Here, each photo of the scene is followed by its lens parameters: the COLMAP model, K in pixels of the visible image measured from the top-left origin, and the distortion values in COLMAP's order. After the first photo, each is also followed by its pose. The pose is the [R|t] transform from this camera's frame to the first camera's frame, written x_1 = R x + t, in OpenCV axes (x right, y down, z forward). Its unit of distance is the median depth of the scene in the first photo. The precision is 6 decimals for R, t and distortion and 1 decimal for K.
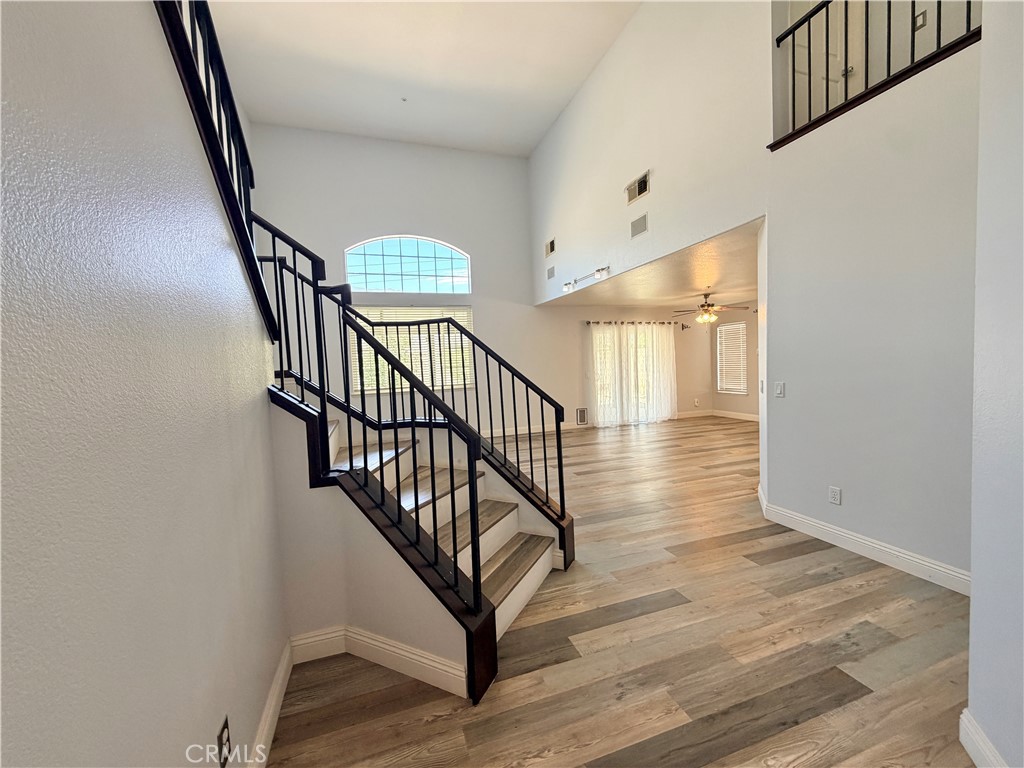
lens RADIAL K [[407.6, 0, 510.0], [0, 407.6, 385.0], [0, 0, 1]] dist [0.003751, -0.000070]
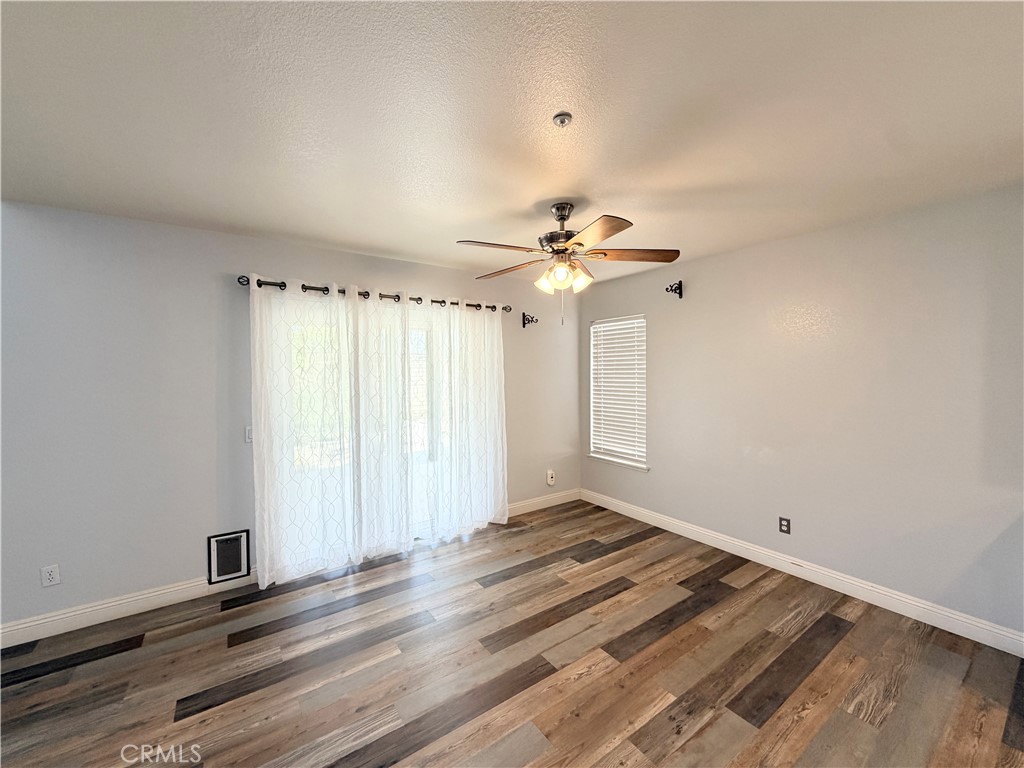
lens RADIAL K [[407.6, 0, 509.9], [0, 407.6, 381.4], [0, 0, 1]] dist [0.003751, -0.000070]
pose [[0.960809, 0.022267, 0.276317, 0.295624], [-0.013223, 0.999315, -0.034552, -0.058630], [-0.276897, 0.029544, 0.960445, 0.587687]]
